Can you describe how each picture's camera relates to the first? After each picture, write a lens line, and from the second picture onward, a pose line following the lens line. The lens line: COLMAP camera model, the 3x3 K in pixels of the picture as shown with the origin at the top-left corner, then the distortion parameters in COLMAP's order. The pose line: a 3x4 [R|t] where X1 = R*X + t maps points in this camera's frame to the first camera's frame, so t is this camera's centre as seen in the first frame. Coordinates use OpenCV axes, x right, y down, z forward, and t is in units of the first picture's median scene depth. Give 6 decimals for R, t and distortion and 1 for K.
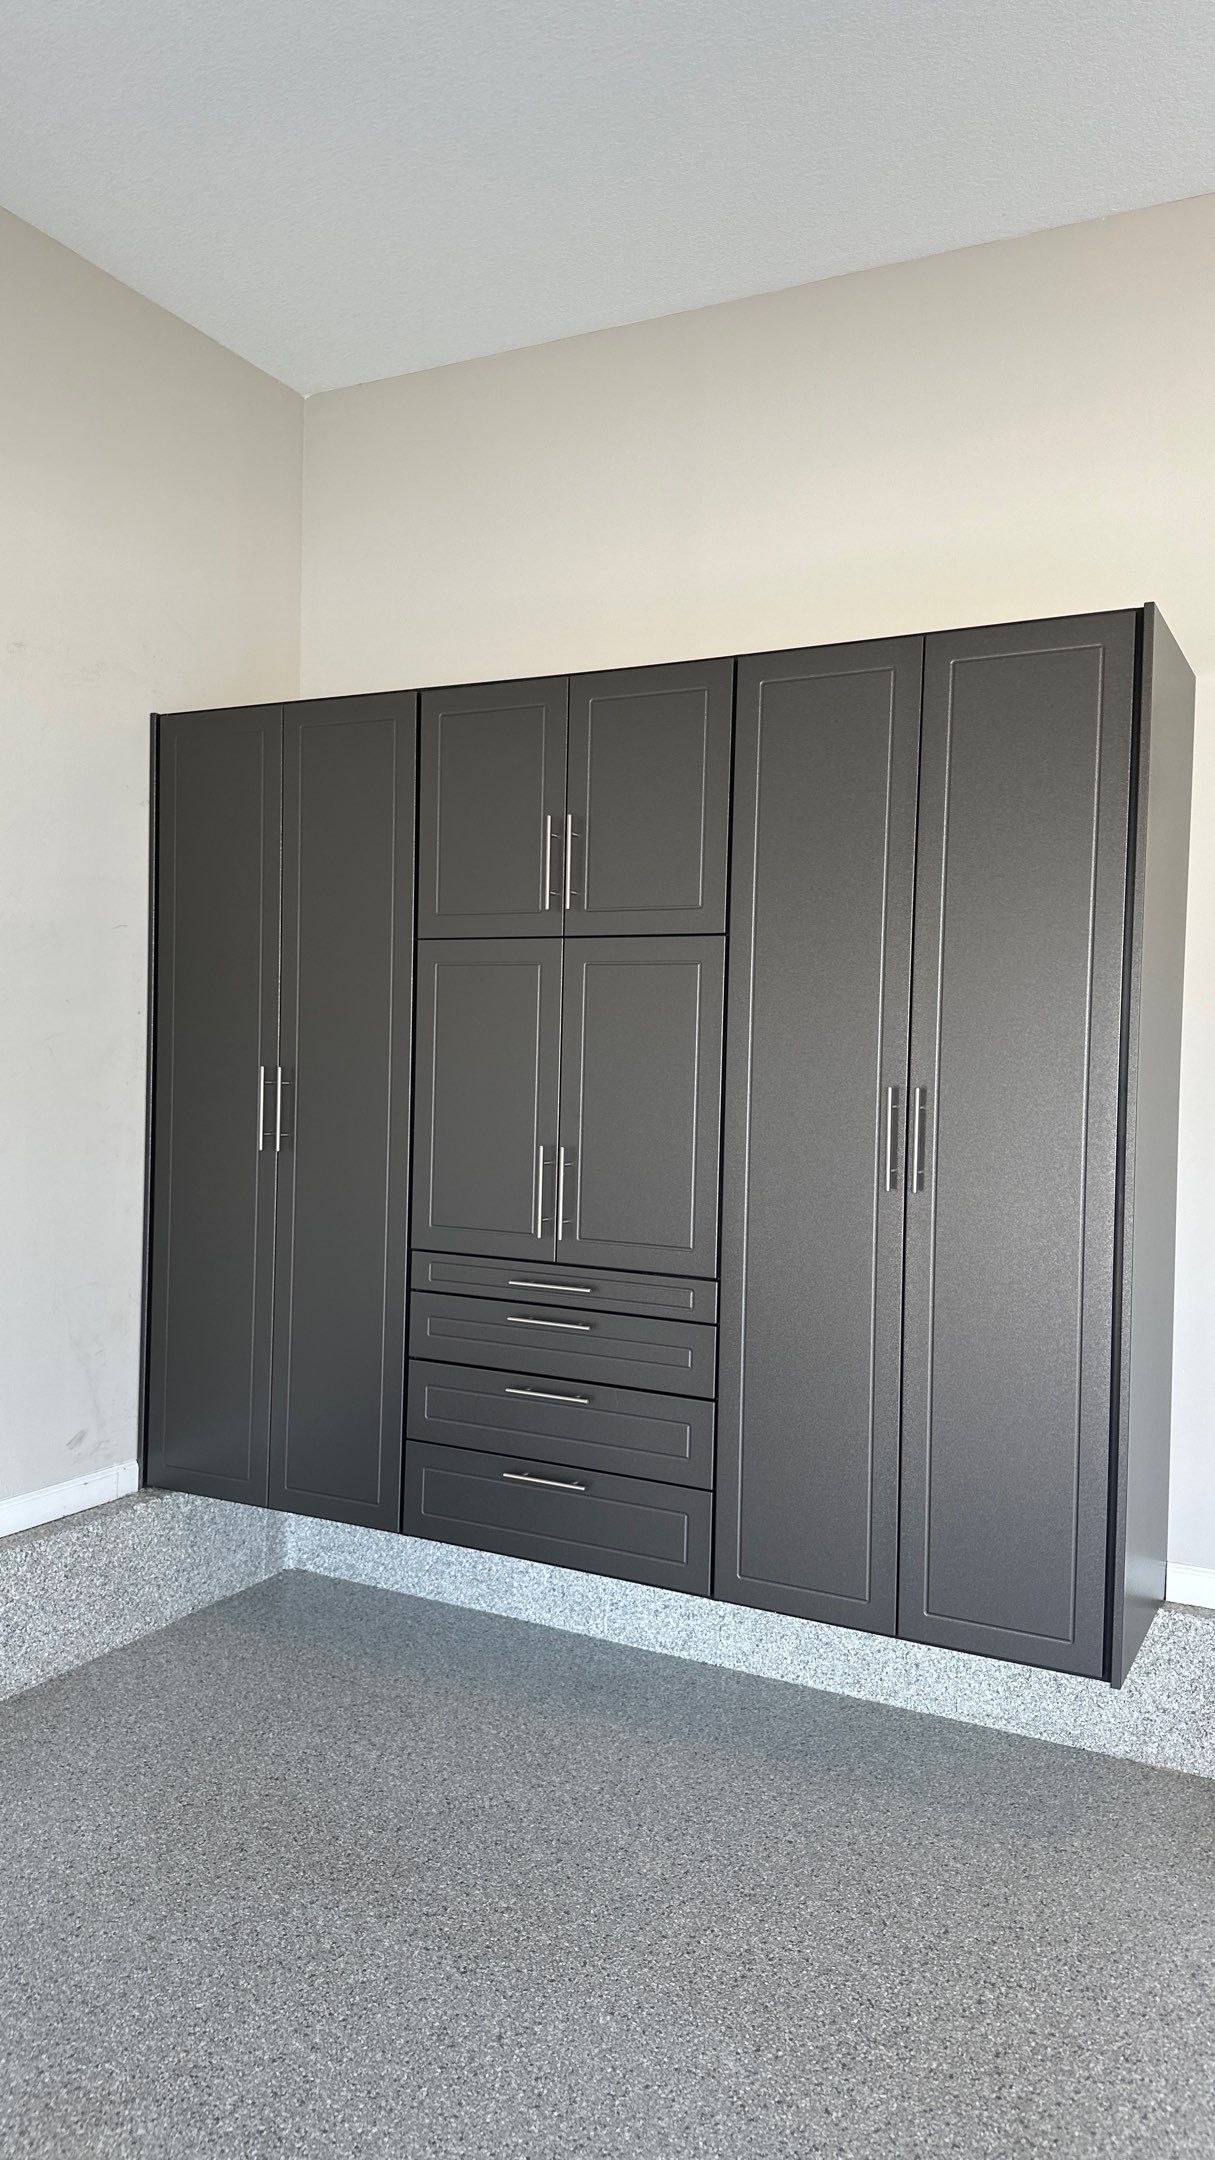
lens RADIAL K [[1513.4, 0, 621.3], [0, 1513.4, 1094.0], [0, 0, 1]] dist [0.066892, -0.083187]
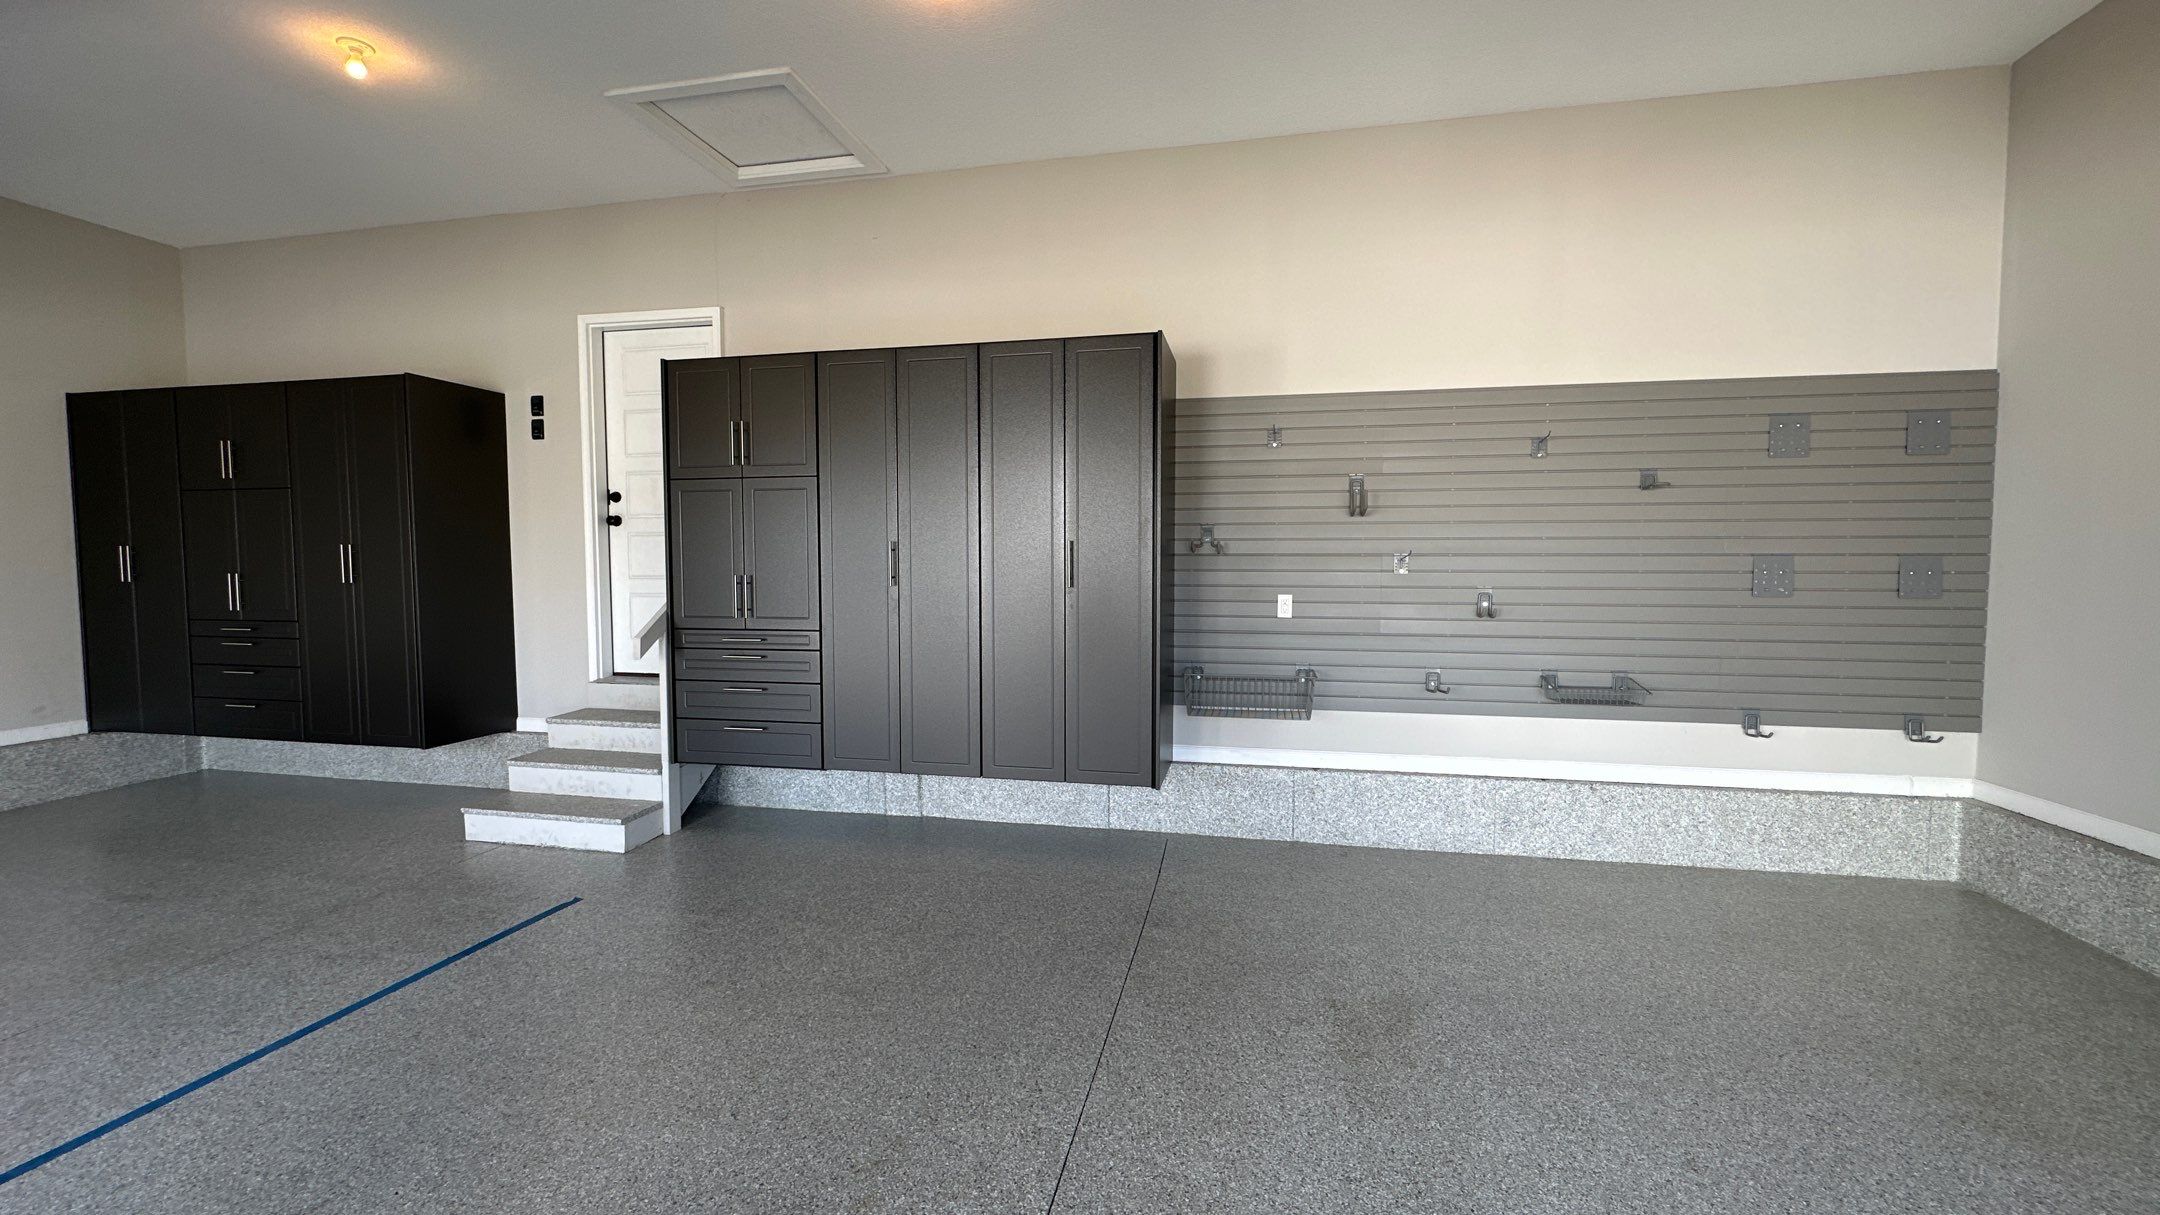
lens RADIAL K [[858.4, 0, 1085.5], [0, 858.4, 609.5], [0, 0, 1]] dist [-0.002697, 0.000526]
pose [[0.963269, -0.042592, 0.265139, 0.838790], [0.032186, 0.998536, 0.043474, 0.069629], [-0.266603, -0.033344, 0.963230, -0.671301]]
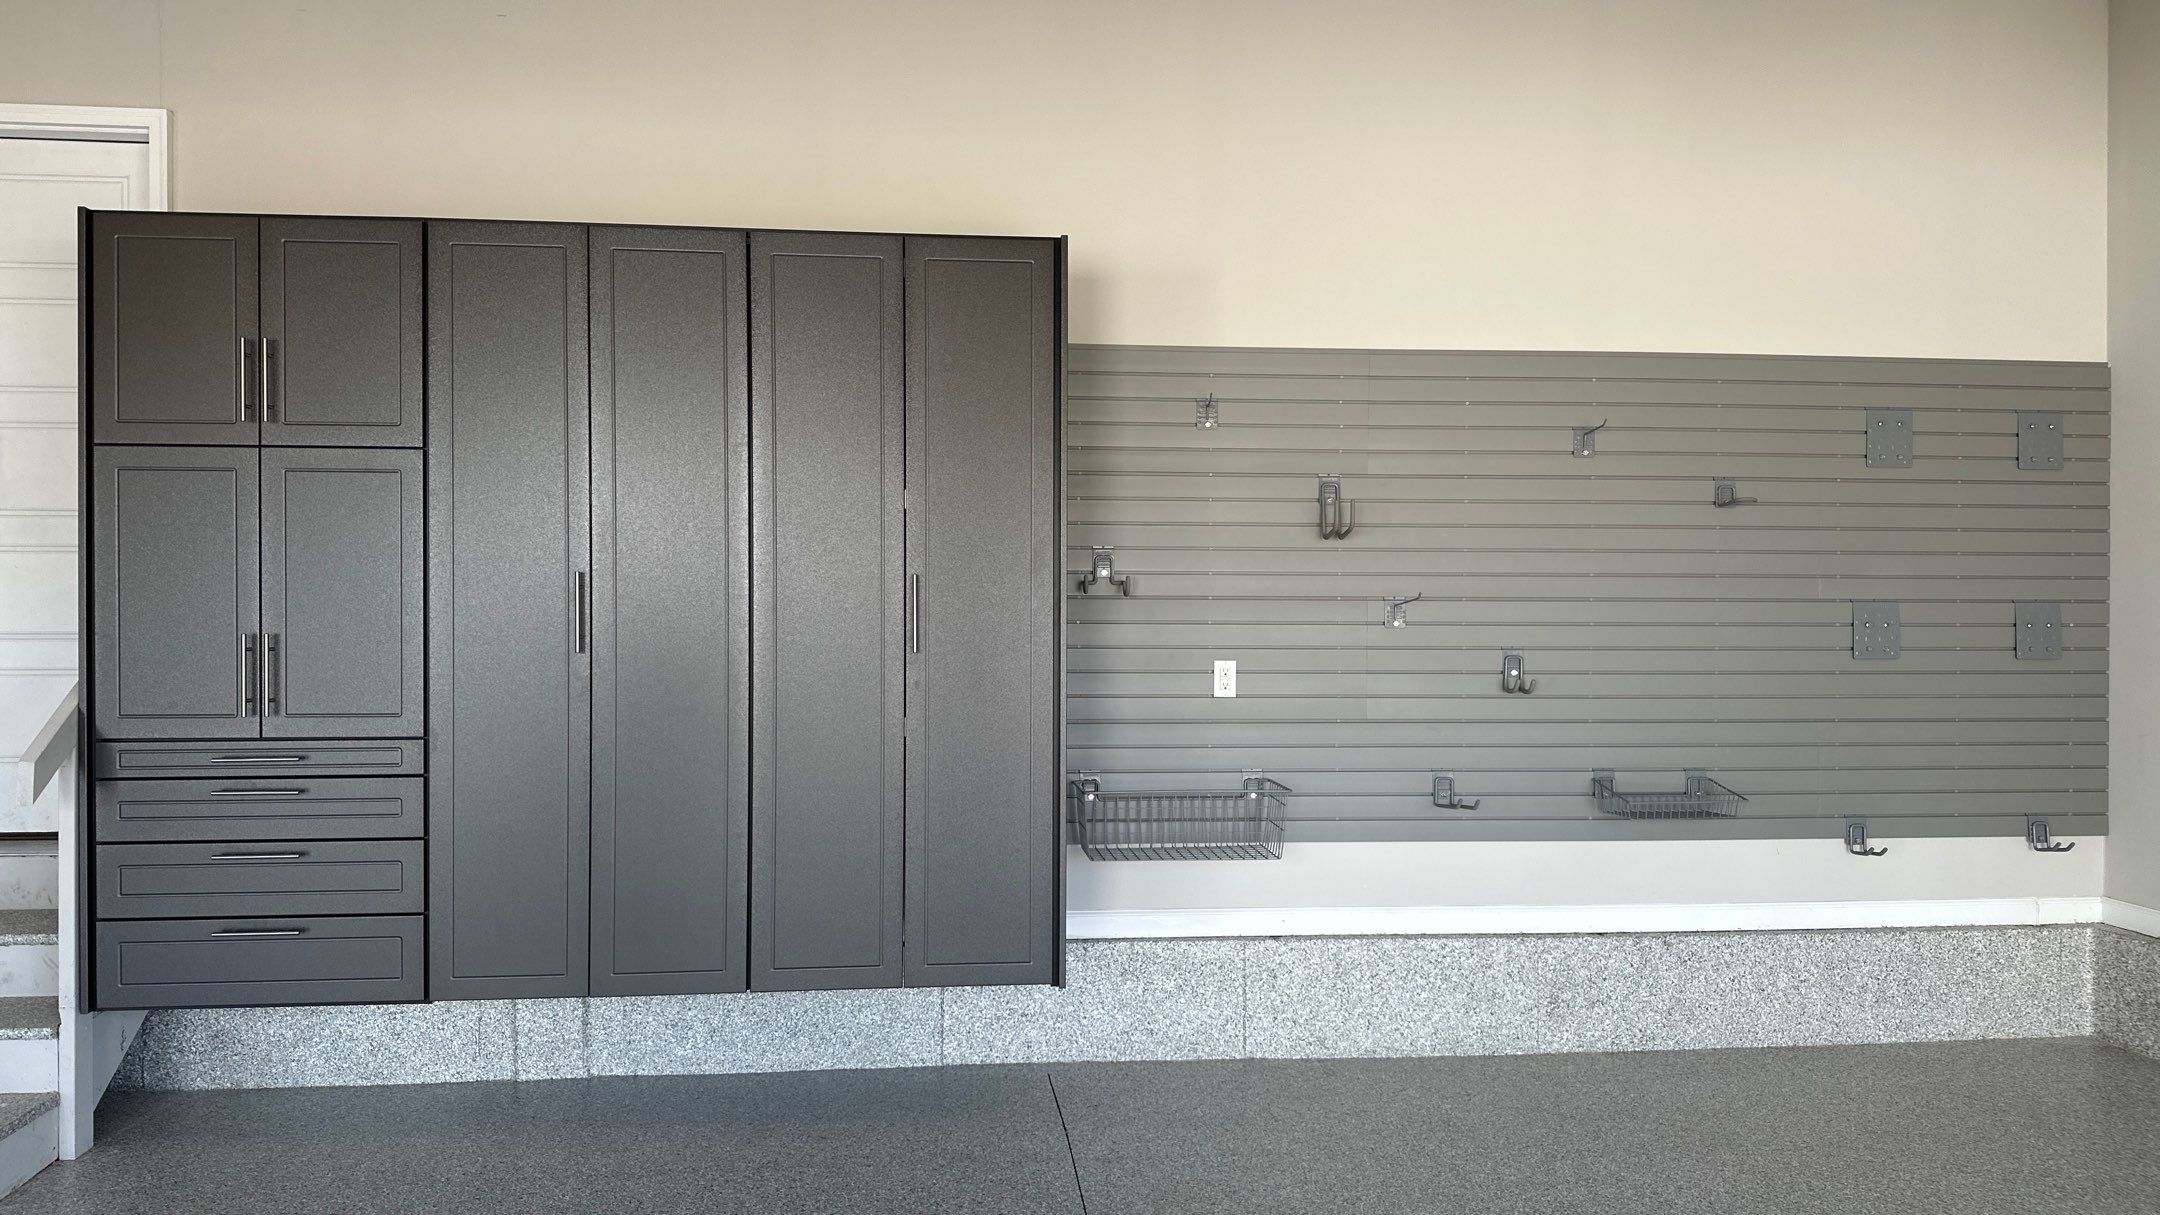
lens RADIAL K [[1508.8, 0, 1080.8], [0, 1508.8, 610.4], [0, 0, 1]] dist [0.046472, -0.061002]
pose [[0.839613, -0.030465, 0.542331, 0.618539], [0.030674, 0.999492, 0.008657, 0.051523], [-0.542319, 0.009367, 0.840120, -0.635458]]
